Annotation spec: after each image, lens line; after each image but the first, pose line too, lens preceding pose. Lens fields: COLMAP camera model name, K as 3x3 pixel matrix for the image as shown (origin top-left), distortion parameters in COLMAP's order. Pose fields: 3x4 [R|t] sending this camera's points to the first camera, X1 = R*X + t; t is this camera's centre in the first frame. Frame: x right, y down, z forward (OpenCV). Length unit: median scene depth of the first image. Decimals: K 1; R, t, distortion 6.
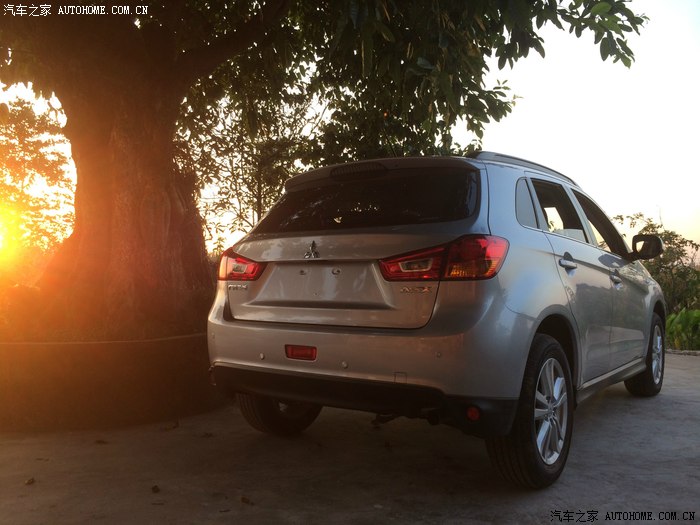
lens RADIAL K [[603.3, 0, 347.0], [0, 603.3, 262.0], [0, 0, 1]] dist [0.085555, -0.124381]
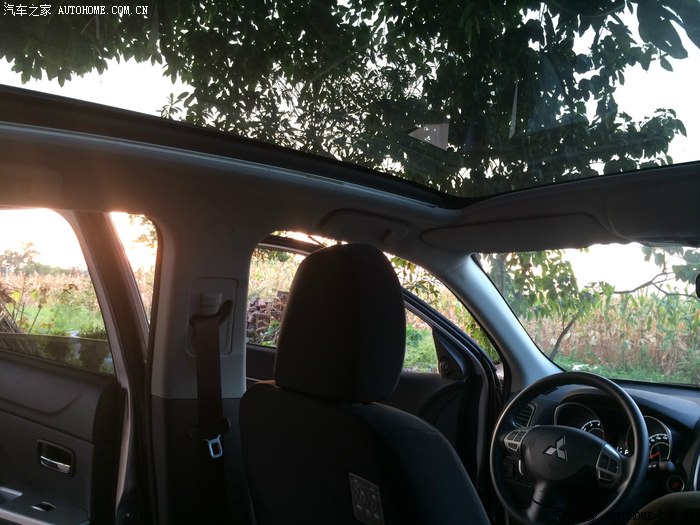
lens RADIAL K [[603.3, 0, 344.9], [0, 603.3, 258.1], [0, 0, 1]] dist [0.085555, -0.124381]
pose [[0.956097, 0.023490, -0.292106, 0.191017], [-0.036215, 0.998612, -0.038232, -0.060711], [0.290803, 0.047132, 0.955621, 0.734421]]
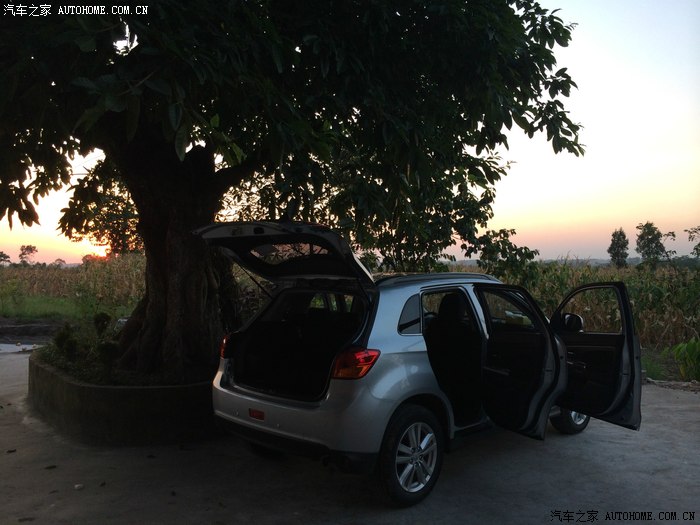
lens RADIAL K [[603.3, 0, 351.6], [0, 603.3, 260.3], [0, 0, 1]] dist [0.085555, -0.124381]
pose [[0.989711, 0.004658, -0.143008, 0.228398], [-0.002095, 0.999835, 0.018069, -0.165430], [0.143069, -0.017583, 0.989557, -0.317355]]
